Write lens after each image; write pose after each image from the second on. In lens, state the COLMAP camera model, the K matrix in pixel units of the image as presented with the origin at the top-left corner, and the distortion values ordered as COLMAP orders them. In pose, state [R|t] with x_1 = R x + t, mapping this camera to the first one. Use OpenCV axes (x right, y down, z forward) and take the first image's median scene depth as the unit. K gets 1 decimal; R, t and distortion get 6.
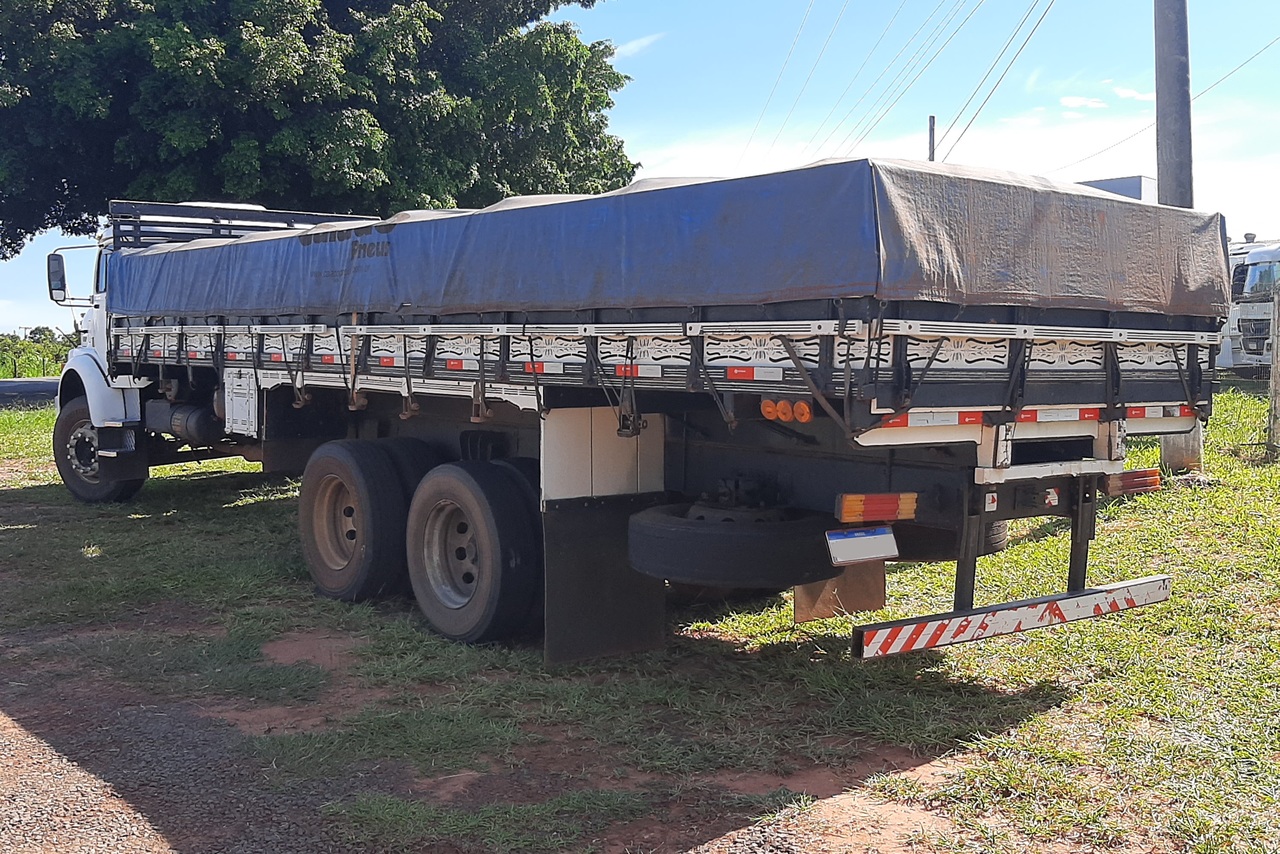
lens RADIAL K [[1276.4, 0, 638.7], [0, 1276.4, 430.3], [0, 0, 1]] dist [-0.004664, 0.000000]
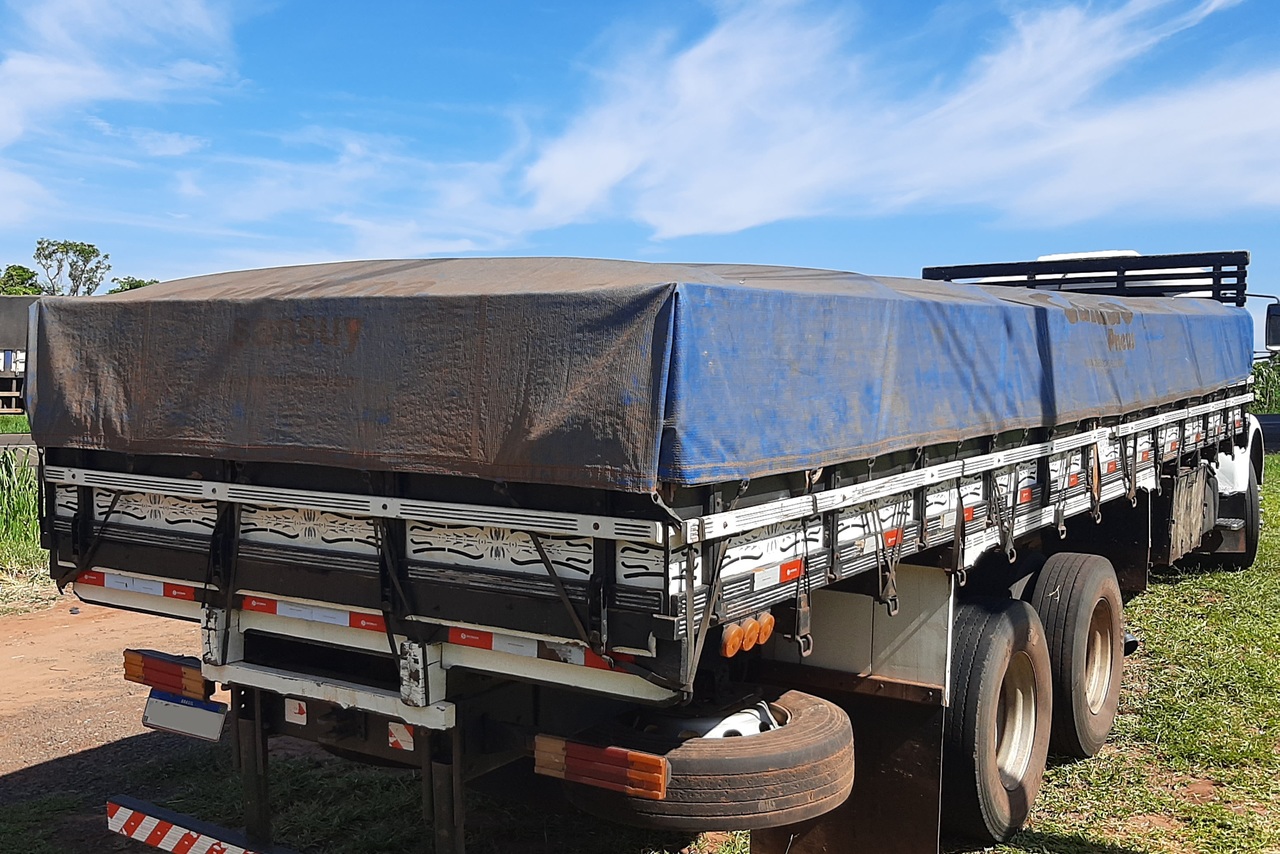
lens RADIAL K [[1276.4, 0, 639.4], [0, 1276.4, 424.1], [0, 0, 1]] dist [-0.004664, 0.000000]
pose [[0.357875, 0.044037, -0.932731, 1.079075], [-0.062647, 0.997769, 0.023071, -0.147666], [0.931666, 0.050176, 0.359835, 0.943013]]
